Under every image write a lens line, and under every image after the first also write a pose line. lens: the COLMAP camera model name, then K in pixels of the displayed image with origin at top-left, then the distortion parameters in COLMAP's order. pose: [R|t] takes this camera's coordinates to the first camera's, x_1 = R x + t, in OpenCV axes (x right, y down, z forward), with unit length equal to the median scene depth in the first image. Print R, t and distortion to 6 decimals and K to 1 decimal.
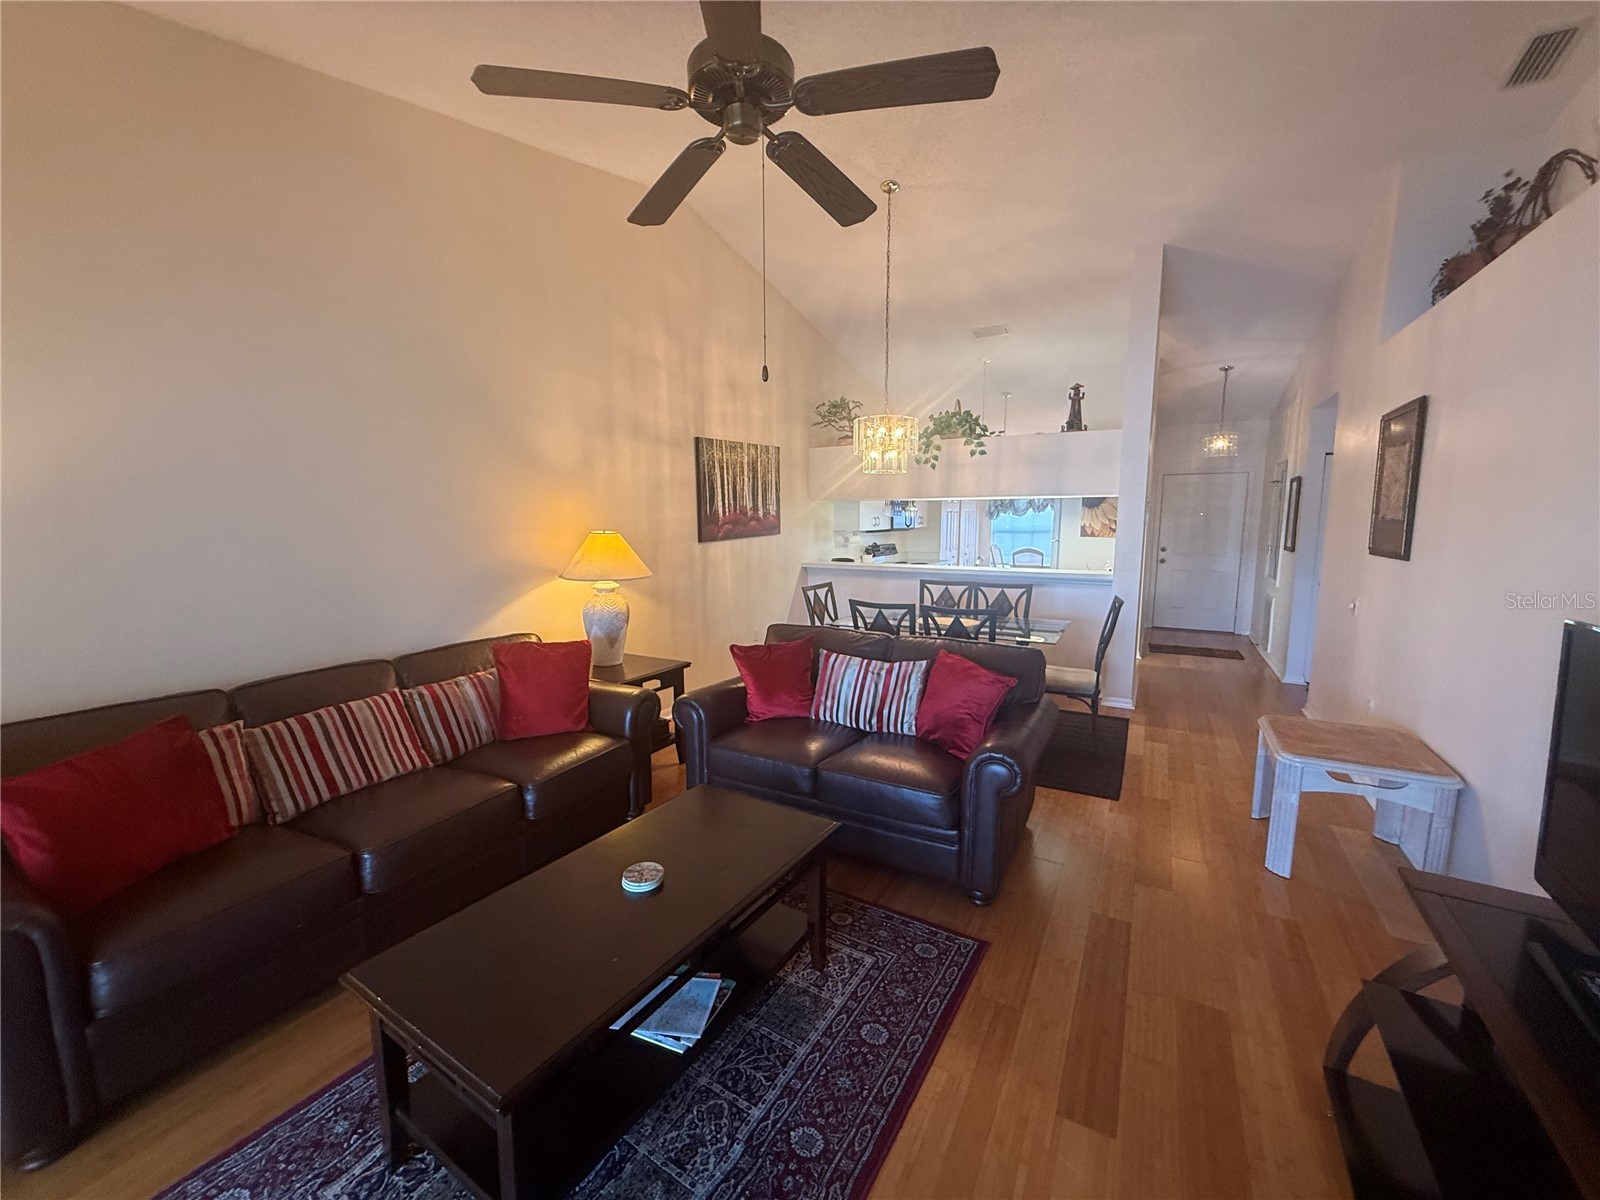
lens RADIAL K [[646.6, 0, 820.6], [0, 646.6, 604.3], [0, 0, 1]] dist [0.000520, 0.000435]
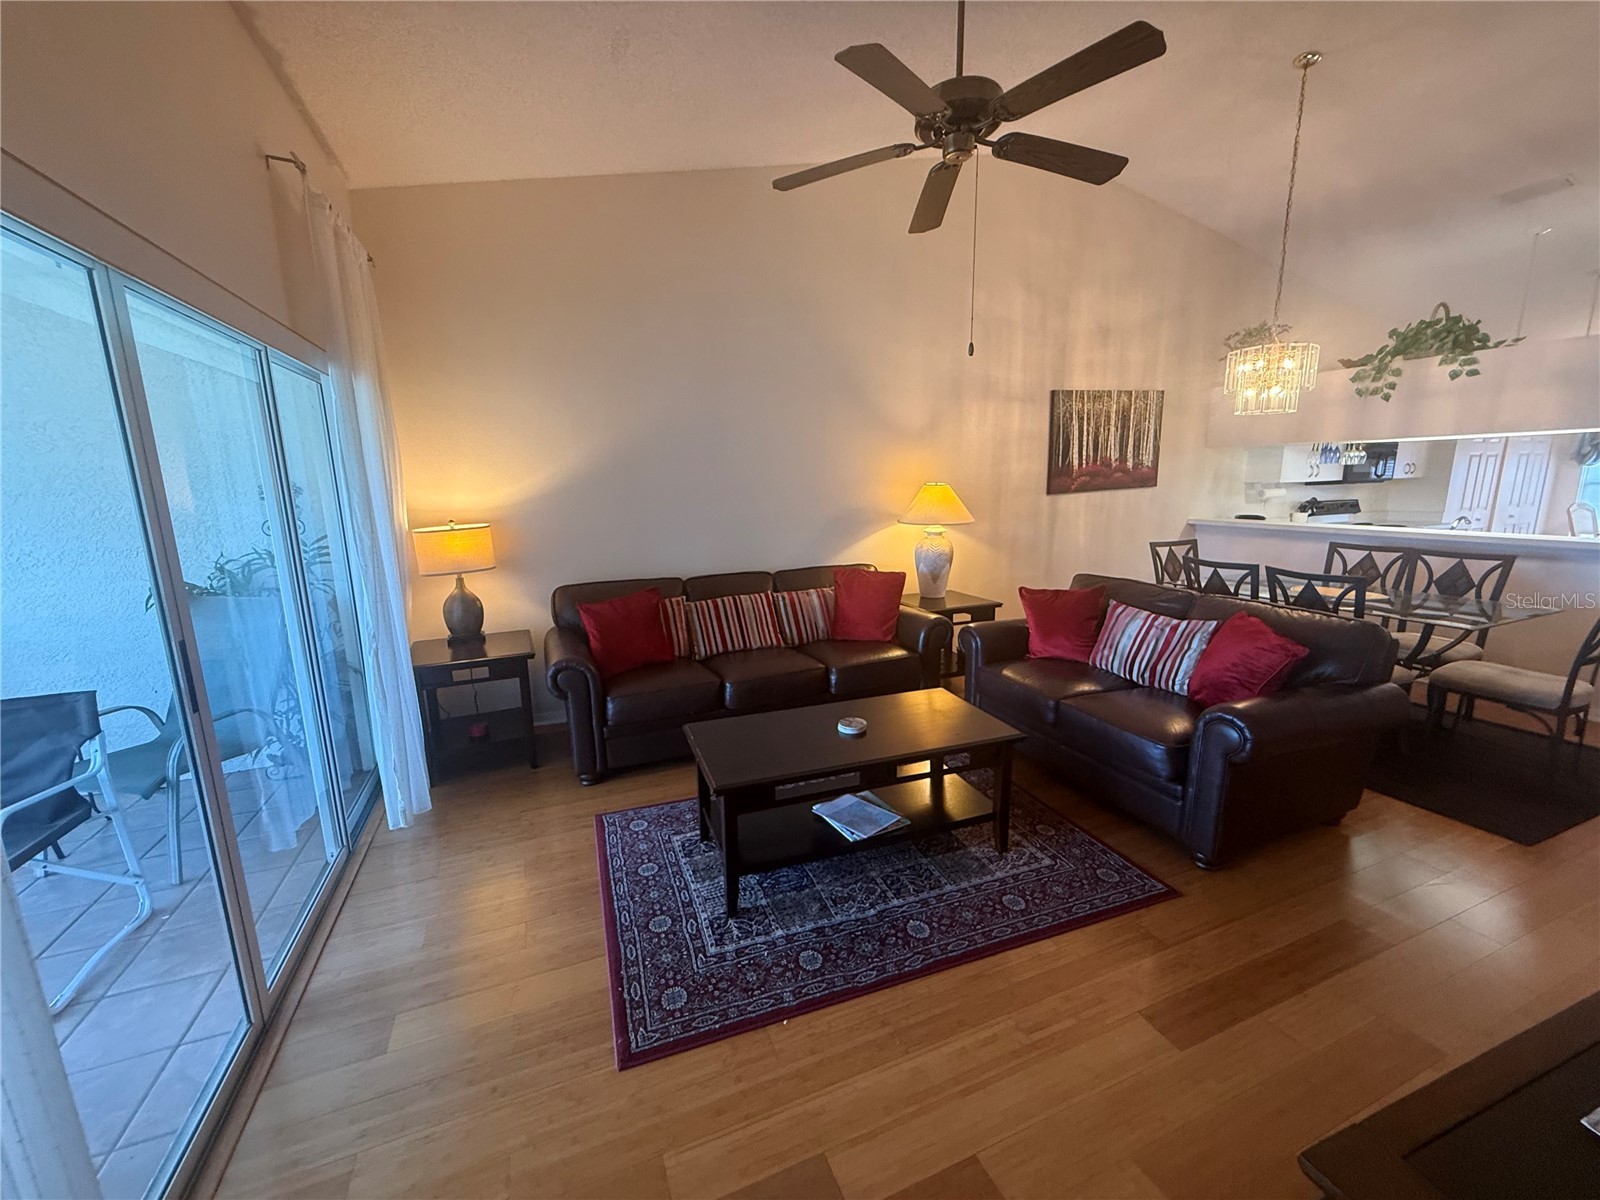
lens RADIAL K [[636.8, 0, 795.1], [0, 636.8, 601.1], [0, 0, 1]] dist [0.000982, 0.000597]
pose [[0.786272, 0.107739, -0.608415, 0.218744], [-0.067228, 0.993752, 0.089095, 0.016153], [0.614212, -0.029150, 0.788602, -0.085018]]
